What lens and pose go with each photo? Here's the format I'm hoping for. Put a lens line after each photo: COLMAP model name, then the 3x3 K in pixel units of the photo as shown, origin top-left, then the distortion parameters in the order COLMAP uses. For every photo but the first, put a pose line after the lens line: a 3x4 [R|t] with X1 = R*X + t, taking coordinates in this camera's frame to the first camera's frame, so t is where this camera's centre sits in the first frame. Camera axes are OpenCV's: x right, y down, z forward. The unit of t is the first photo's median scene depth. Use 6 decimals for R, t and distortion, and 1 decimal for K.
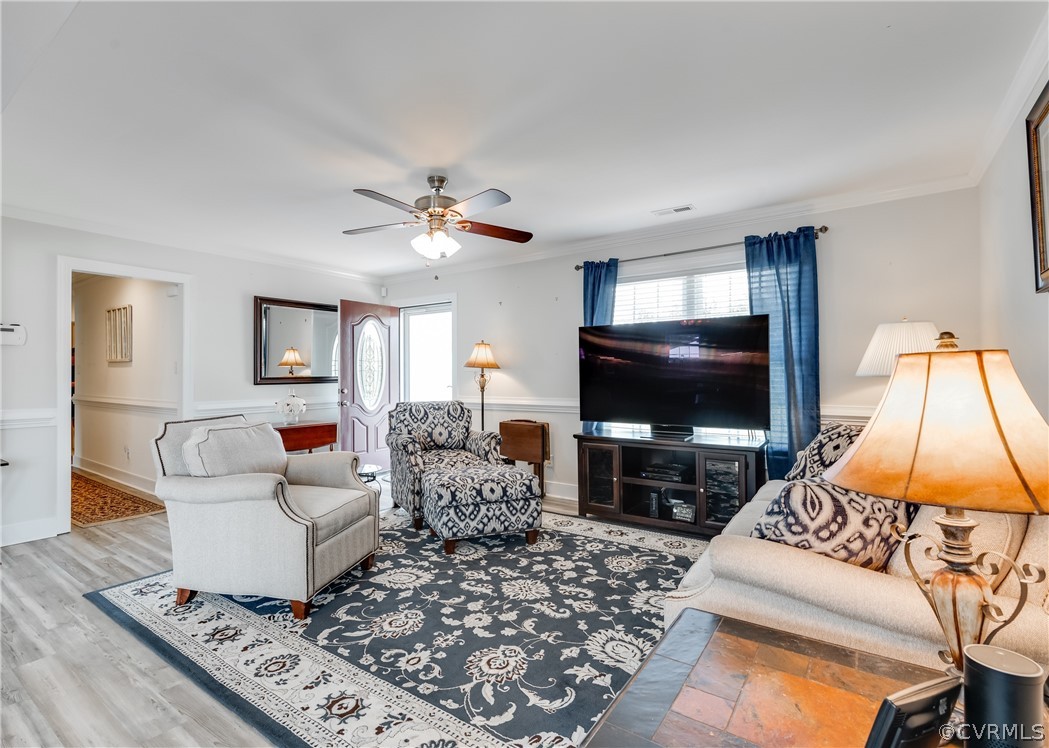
lens RADIAL K [[508.6, 0, 483.8], [0, 508.6, 373.1], [0, 0, 1]] dist [0.000507, -0.000369]
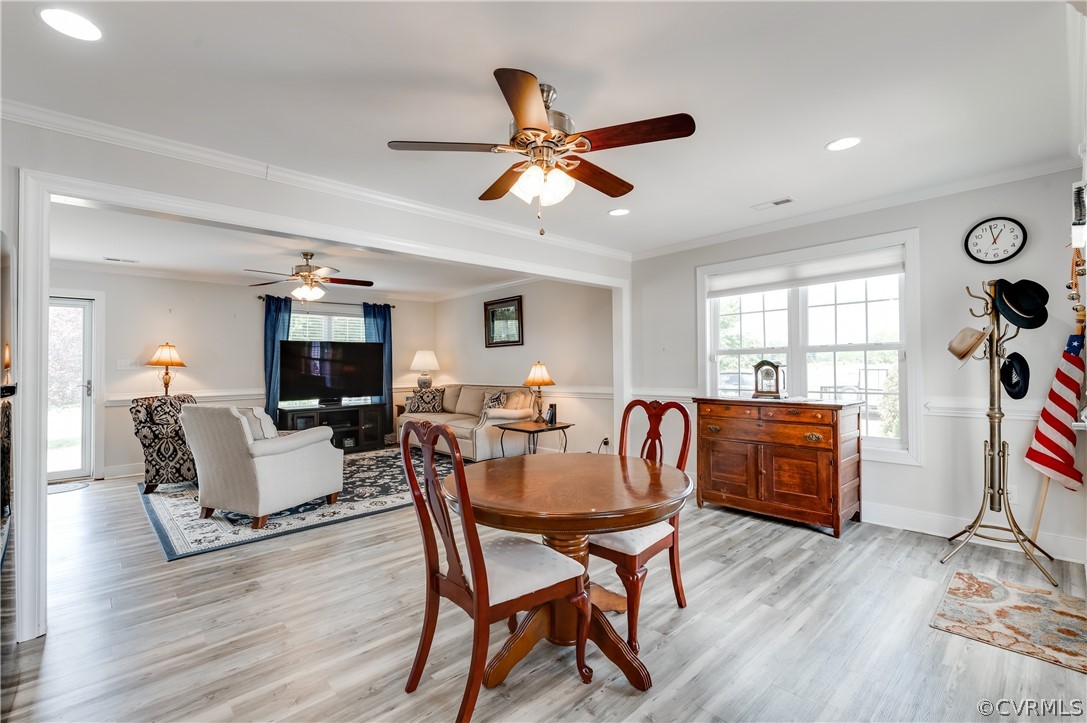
lens RADIAL K [[482.3, 0, 537.2], [0, 482.3, 356.9], [0, 0, 1]] dist [-0.002412, -0.001483]
pose [[0.178004, 0.022968, 0.983762, -1.304754], [0.008355, 0.999656, -0.024851, 0.003227], [-0.983994, 0.012643, 0.177751, -0.023351]]
